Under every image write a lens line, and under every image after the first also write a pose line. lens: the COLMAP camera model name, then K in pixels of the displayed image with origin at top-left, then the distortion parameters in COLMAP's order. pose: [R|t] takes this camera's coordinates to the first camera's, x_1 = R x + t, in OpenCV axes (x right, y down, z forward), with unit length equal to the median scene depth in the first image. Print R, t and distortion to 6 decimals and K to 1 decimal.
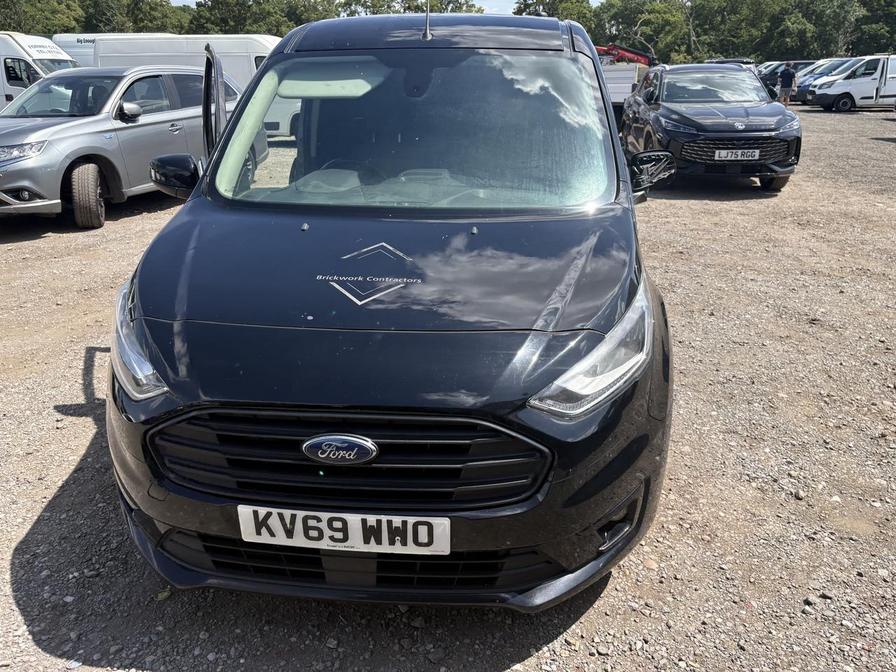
lens RADIAL K [[658.0, 0, 455.7], [0, 658.0, 337.6], [0, 0, 1]] dist [0.026015, -0.010128]
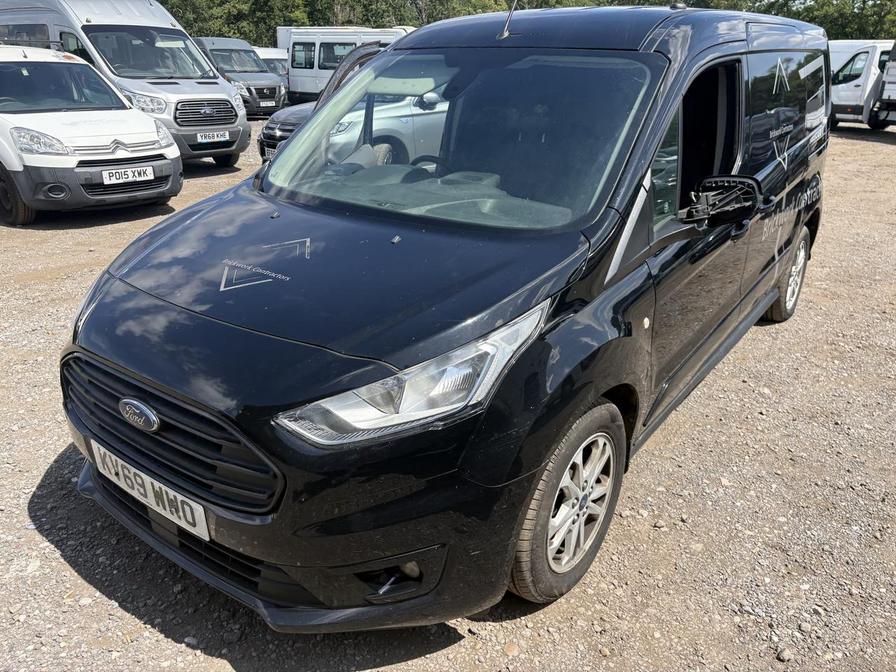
lens RADIAL K [[658.0, 0, 451.5], [0, 658.0, 333.6], [0, 0, 1]] dist [0.026015, -0.010128]
pose [[0.864400, 0.204214, -0.459467, 0.421831], [-0.201559, 0.977906, 0.055444, -0.072136], [0.460638, 0.044684, 0.886463, 0.140004]]
